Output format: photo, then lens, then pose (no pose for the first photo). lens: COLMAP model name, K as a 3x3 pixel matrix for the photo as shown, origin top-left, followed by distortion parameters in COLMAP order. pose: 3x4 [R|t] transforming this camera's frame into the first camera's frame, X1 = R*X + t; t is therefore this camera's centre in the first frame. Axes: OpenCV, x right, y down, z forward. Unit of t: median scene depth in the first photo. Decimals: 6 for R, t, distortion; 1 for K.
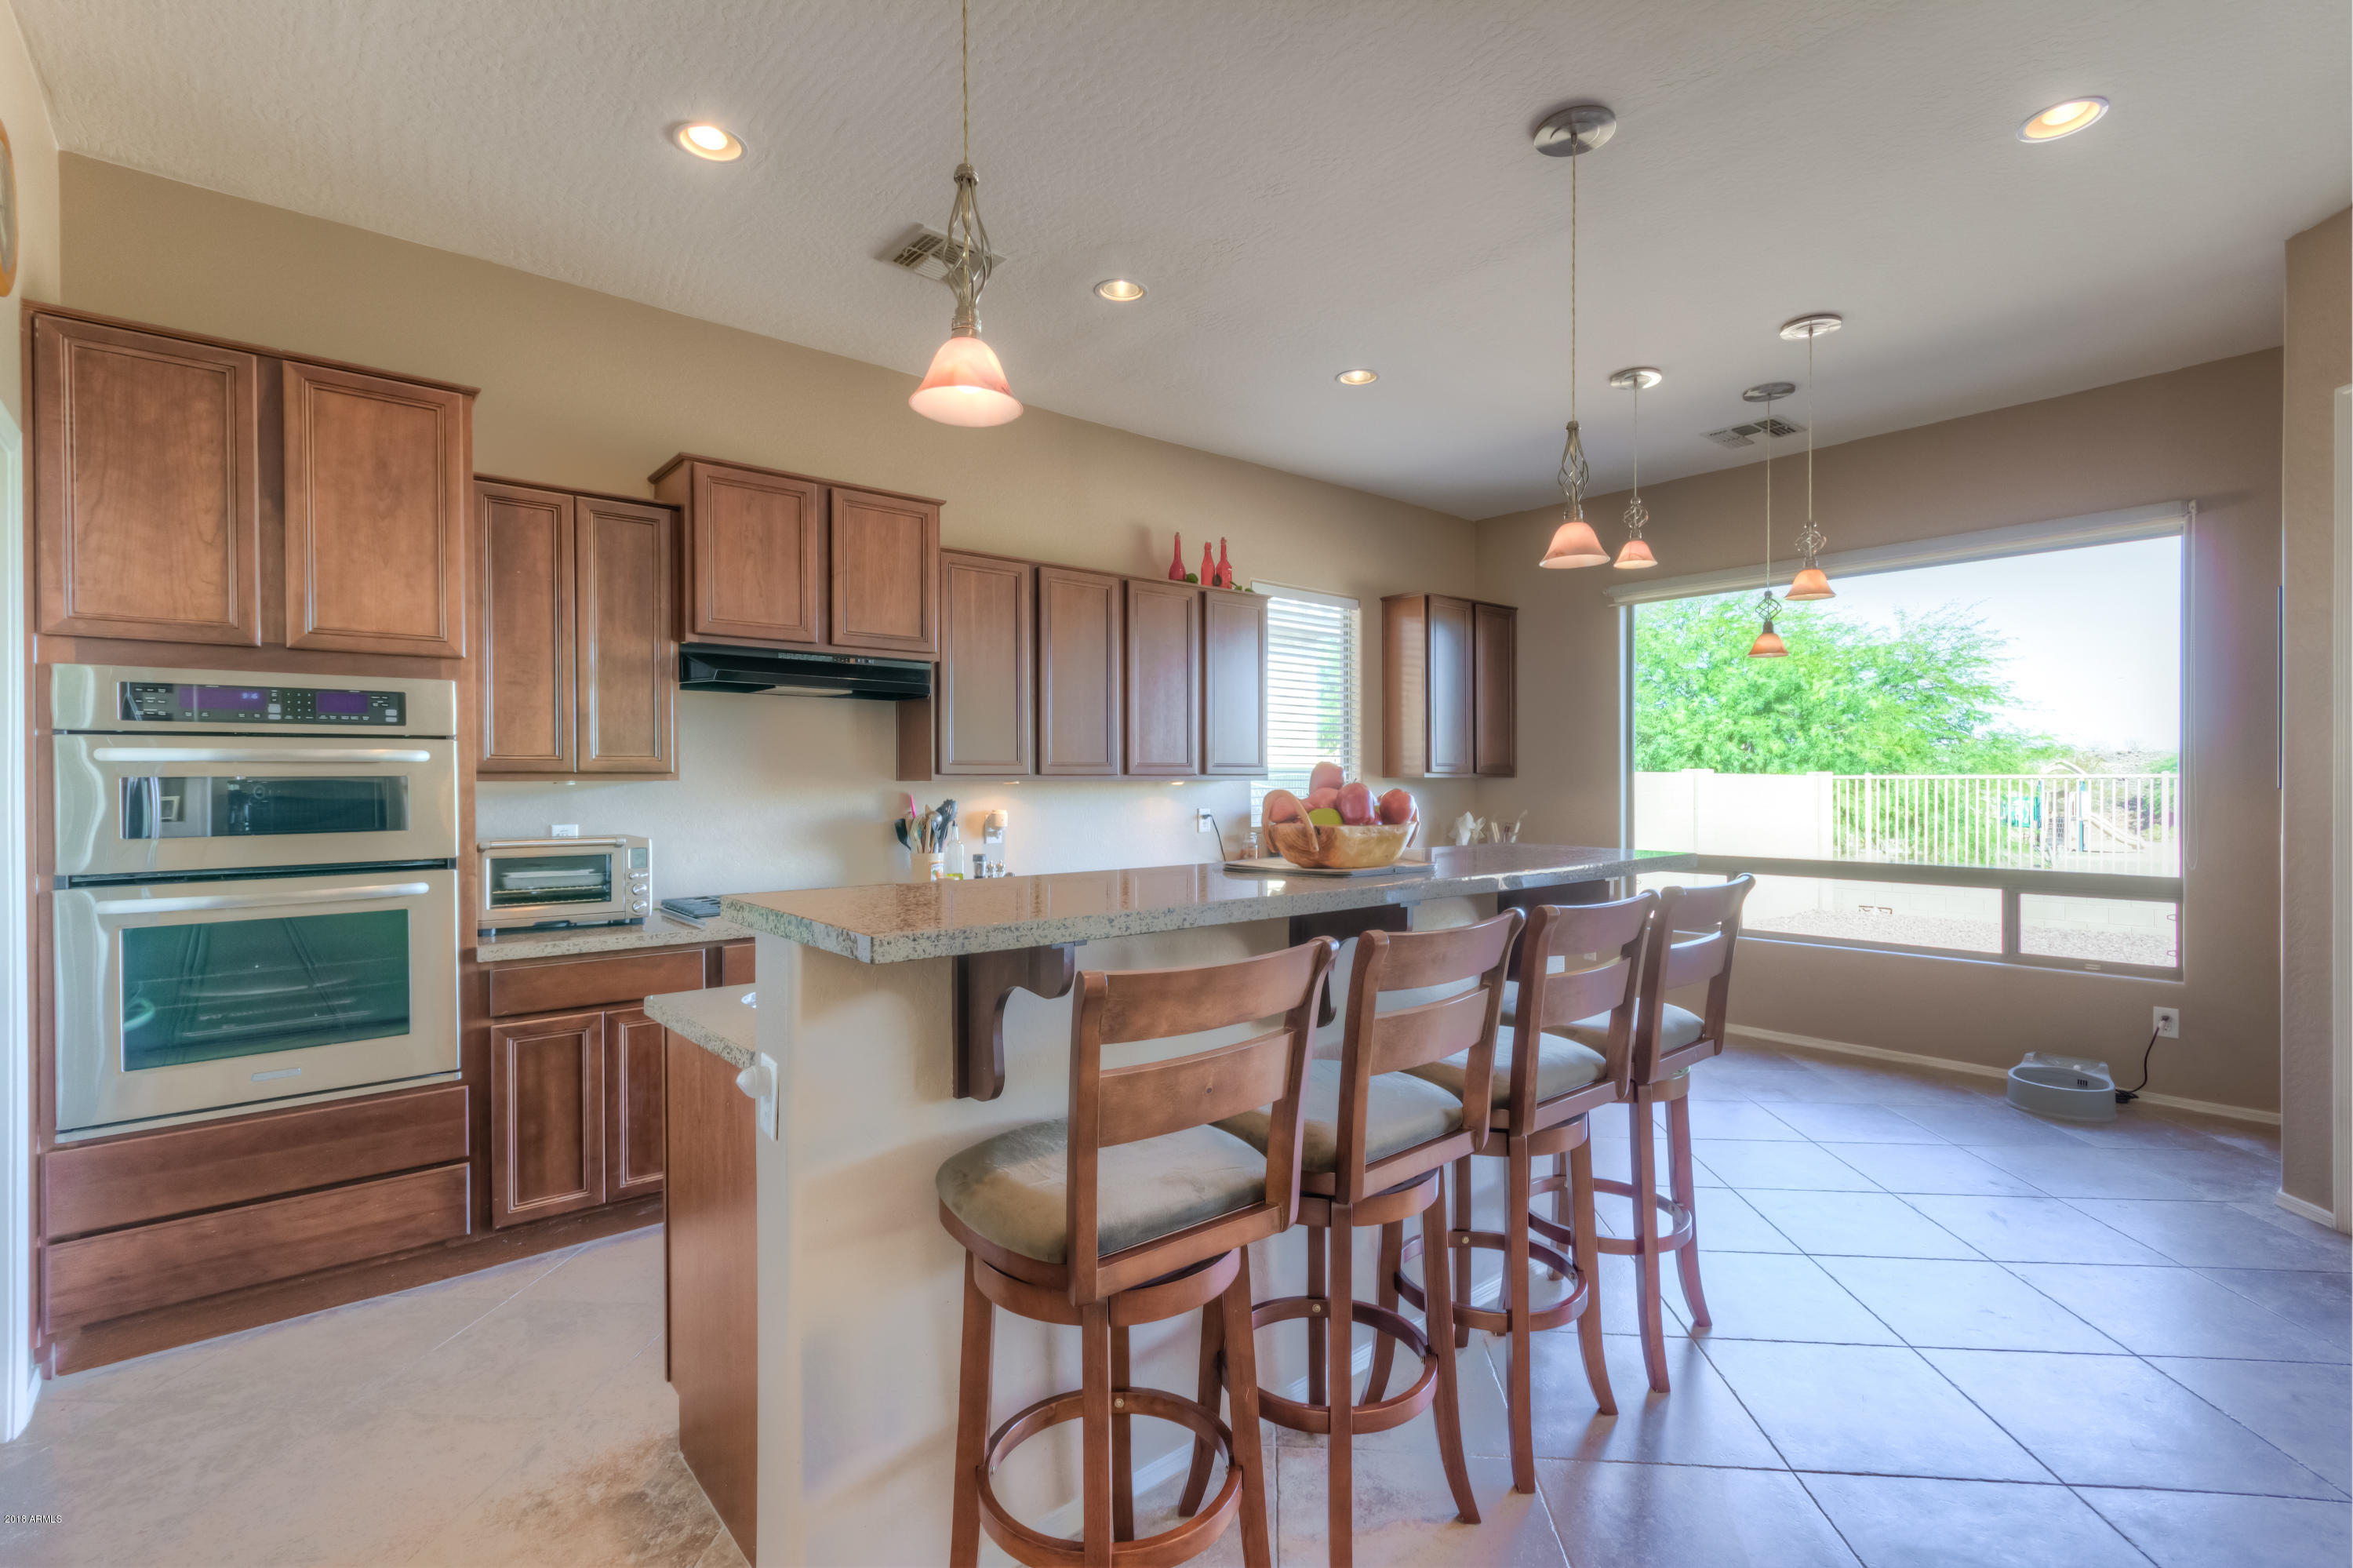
lens RADIAL K [[1082.1, 0, 1179.4], [0, 1082.1, 783.9], [0, 0, 1]] dist [0.011035, -0.000597]
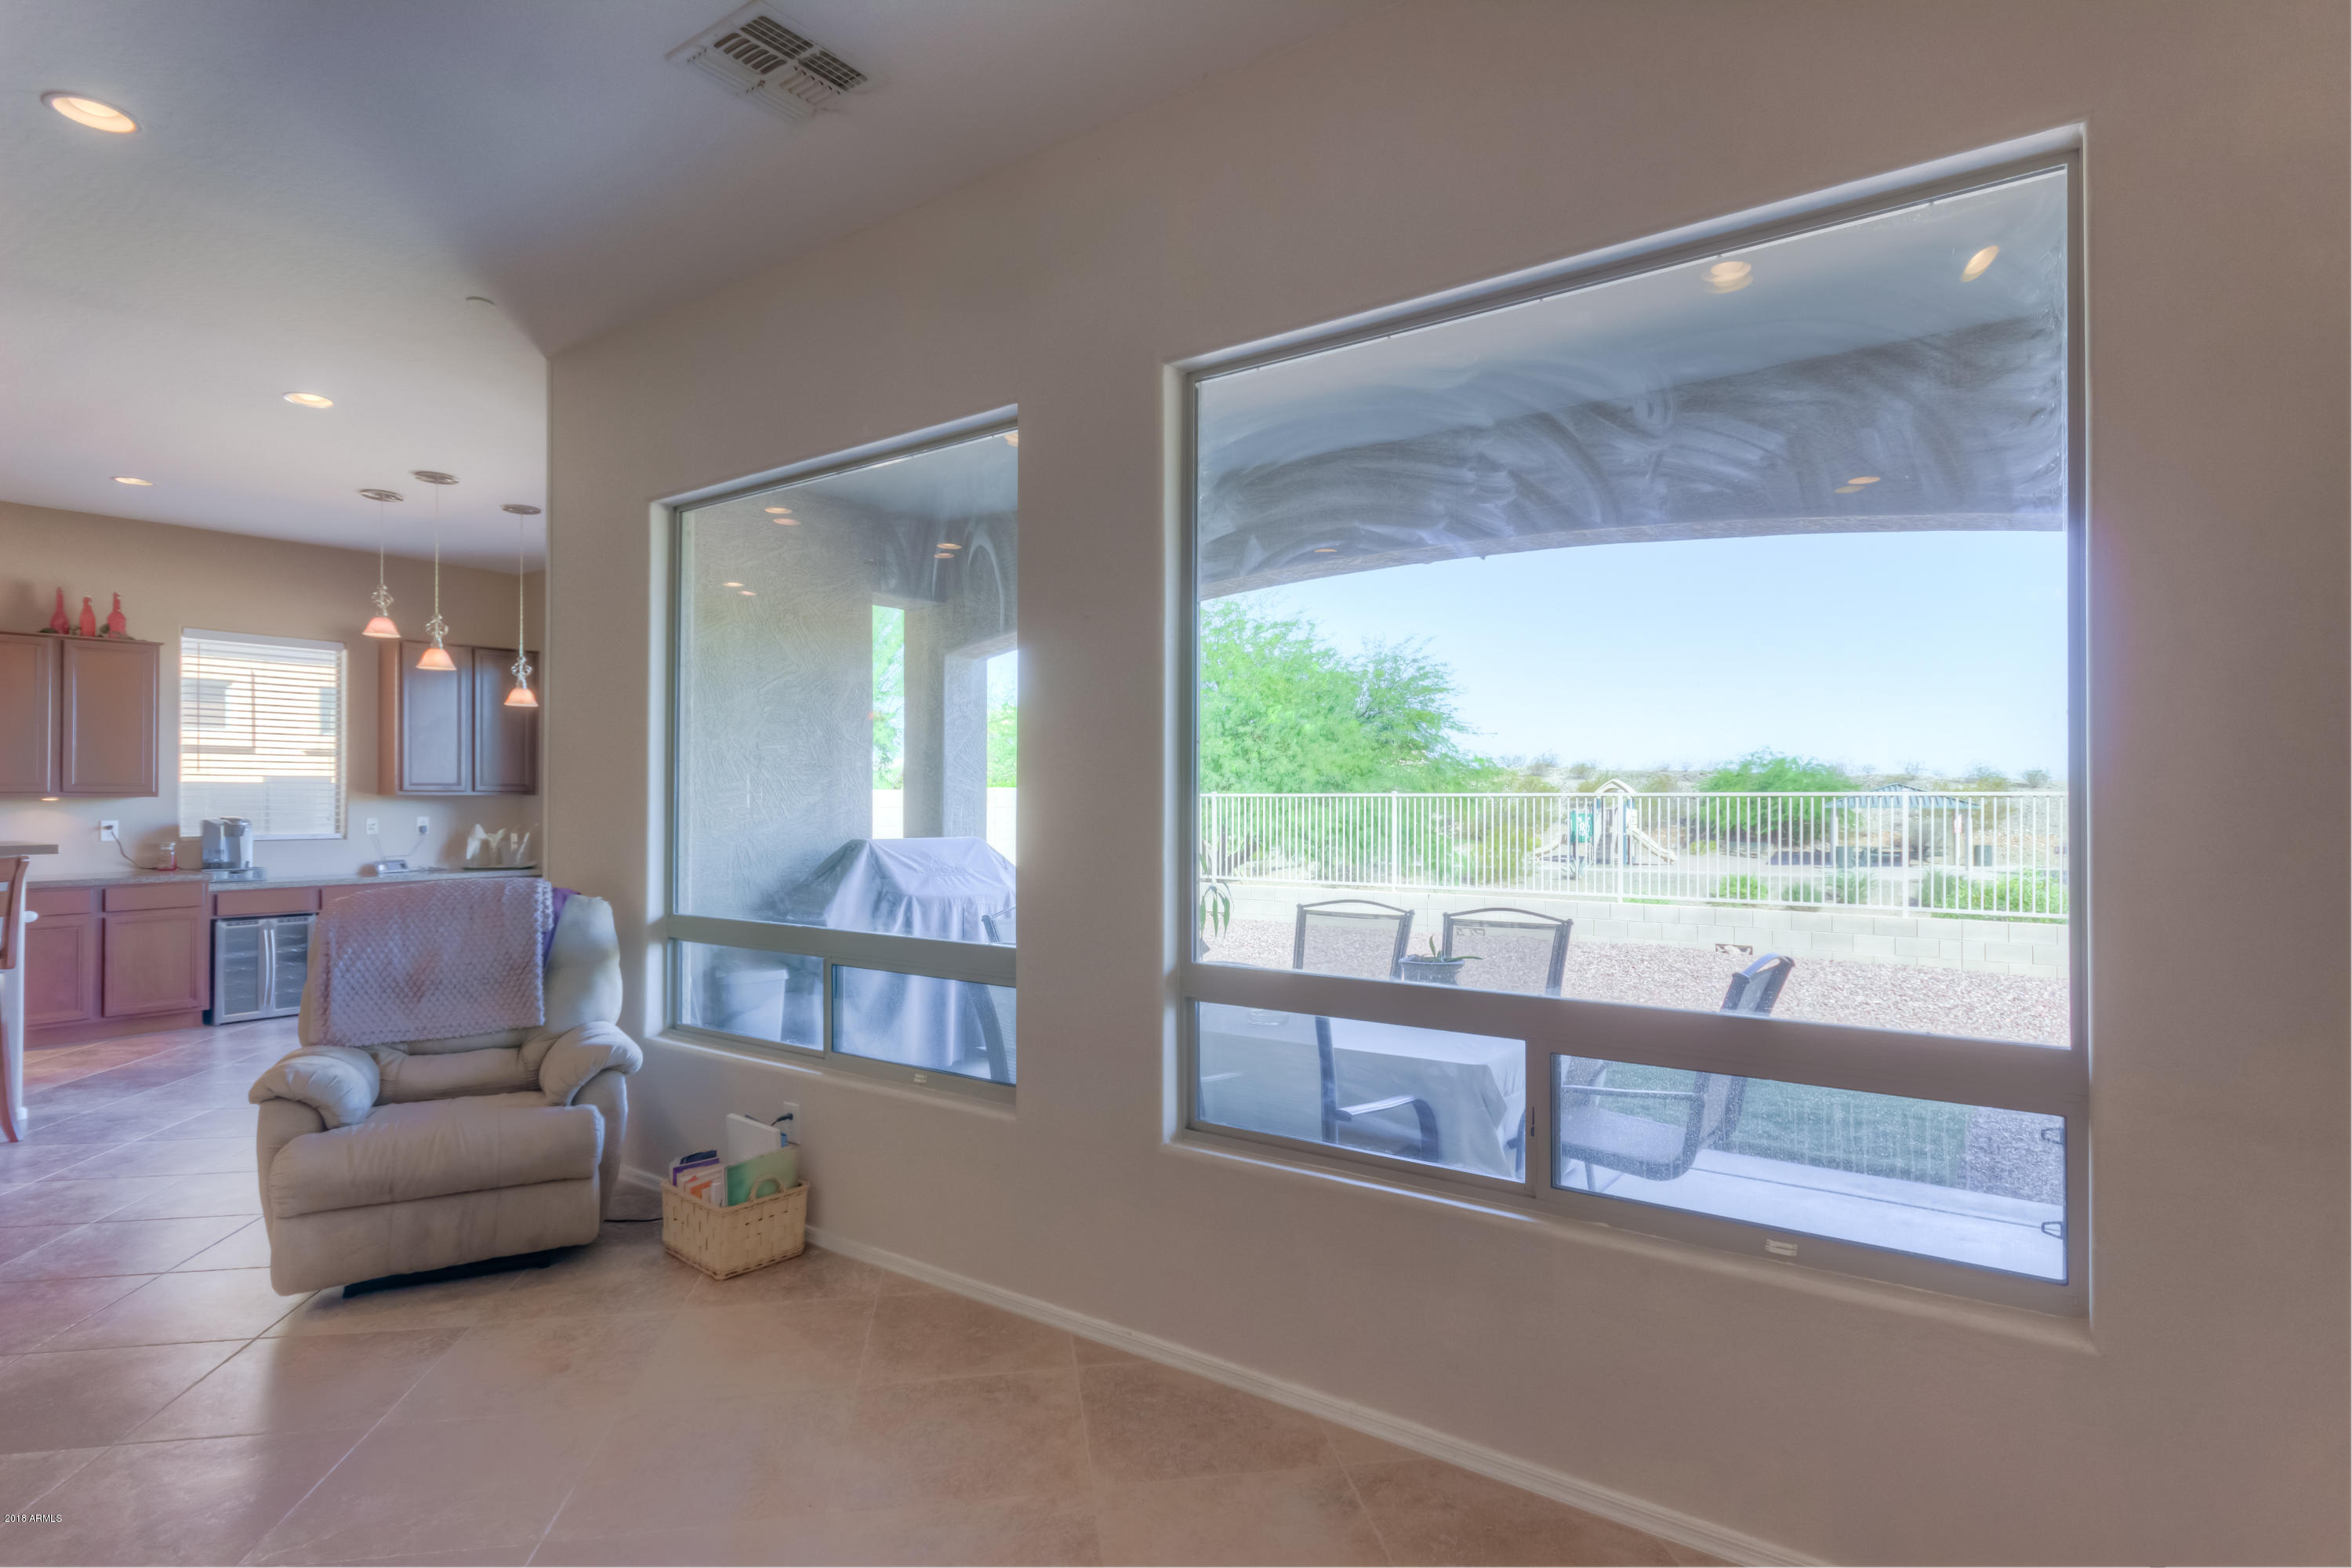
lens RADIAL K [[1214.4, 0, 1180.0], [0, 1214.4, 786.3], [0, 0, 1]] dist [0.007574, 0.001602]
pose [[0.972176, 0.004553, 0.234209, 0.848017], [-0.001792, 0.999926, -0.012002, -0.000620], [-0.234247, 0.011248, 0.972112, -0.568967]]
